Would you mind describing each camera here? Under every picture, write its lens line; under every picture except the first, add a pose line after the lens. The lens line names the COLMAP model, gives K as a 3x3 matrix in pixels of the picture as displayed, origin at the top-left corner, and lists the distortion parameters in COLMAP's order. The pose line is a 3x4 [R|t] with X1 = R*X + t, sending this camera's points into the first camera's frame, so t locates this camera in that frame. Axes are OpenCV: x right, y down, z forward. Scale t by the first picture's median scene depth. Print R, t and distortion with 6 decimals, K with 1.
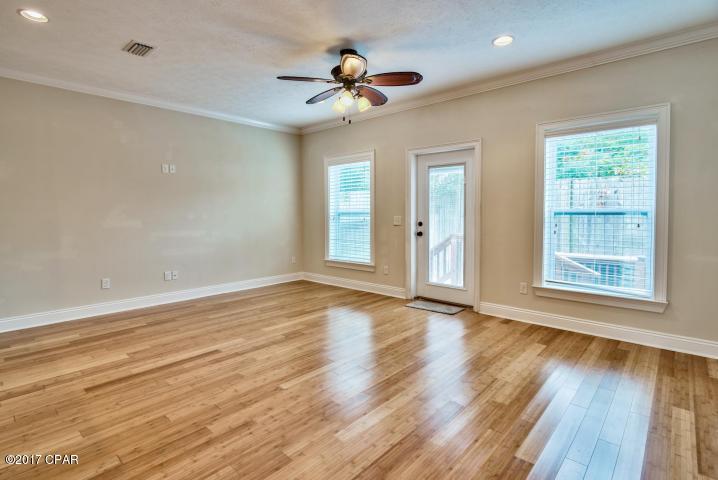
lens RADIAL K [[356.9, 0, 356.3], [0, 356.9, 231.1], [0, 0, 1]] dist [0.000768, 0.000359]
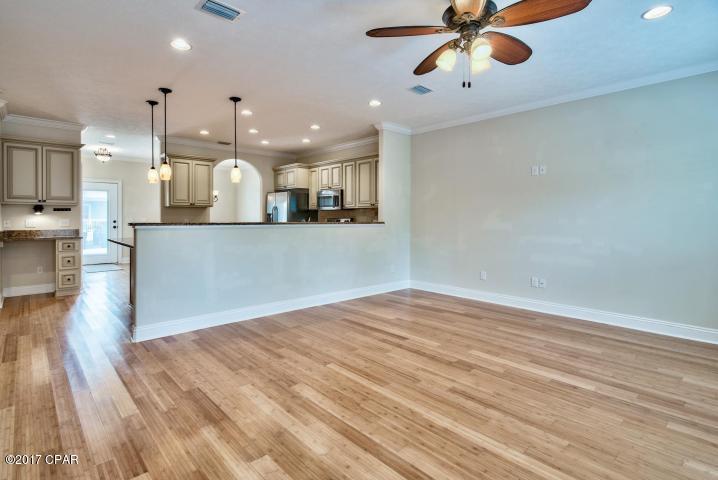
lens RADIAL K [[362.0, 0, 341.8], [0, 362.0, 223.7], [0, 0, 1]] dist [0.001911, 0.000157]
pose [[-0.107384, 0.019800, -0.994020, 0.866636], [-0.050628, 0.998396, 0.025357, -0.052035], [0.992928, 0.053049, -0.106210, 1.028452]]
